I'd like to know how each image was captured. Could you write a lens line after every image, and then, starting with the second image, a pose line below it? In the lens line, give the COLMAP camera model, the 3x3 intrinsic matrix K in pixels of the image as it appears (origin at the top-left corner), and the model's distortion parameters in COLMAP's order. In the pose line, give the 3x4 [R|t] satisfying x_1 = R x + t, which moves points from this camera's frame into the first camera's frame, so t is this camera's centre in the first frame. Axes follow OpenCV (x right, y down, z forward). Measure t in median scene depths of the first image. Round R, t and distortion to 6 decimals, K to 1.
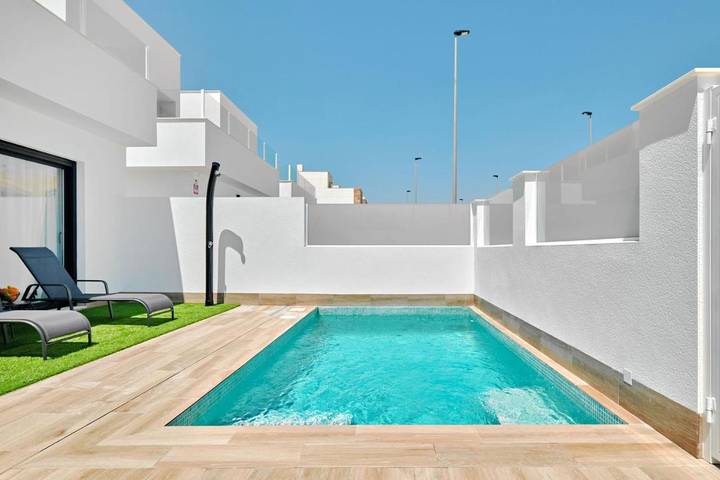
lens RADIAL K [[393.2, 0, 365.4], [0, 393.2, 239.9], [0, 0, 1]] dist [0.007883, 0.000375]
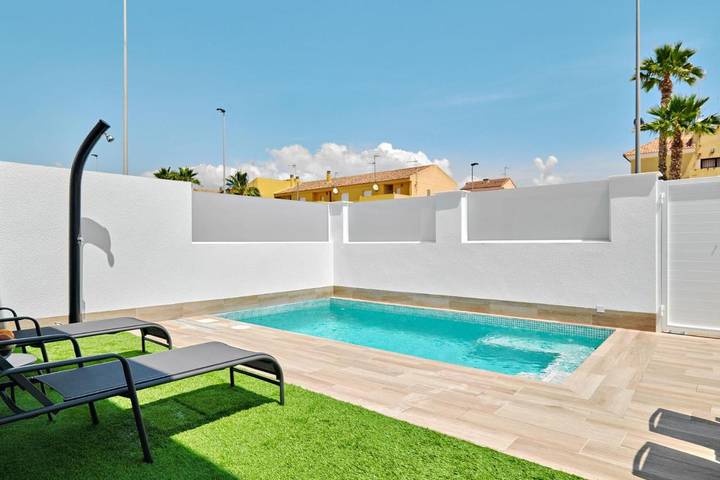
lens RADIAL K [[426.9, 0, 358.2], [0, 426.9, 240.3], [0, 0, 1]] dist [0.000591, -0.002471]
pose [[0.642942, 0.005264, 0.765897, -0.641867], [-0.017655, 0.999813, 0.007950, -0.000545], [-0.765712, -0.018633, 0.642914, 0.195820]]
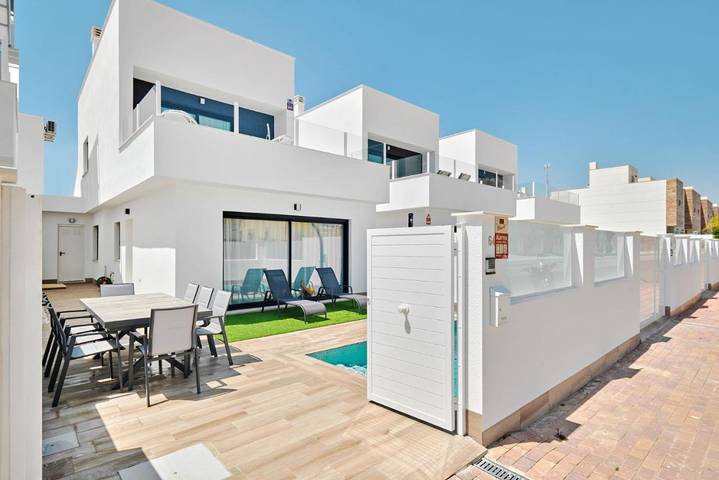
lens RADIAL K [[370.8, 0, 357.1], [0, 370.8, 244.9], [0, 0, 1]] dist [0.001522, 0.000061]
pose [[0.679894, -0.006559, -0.733281, 0.487904], [0.024146, 0.999618, 0.013446, -0.089311], [0.732913, -0.026848, 0.679792, -0.126668]]
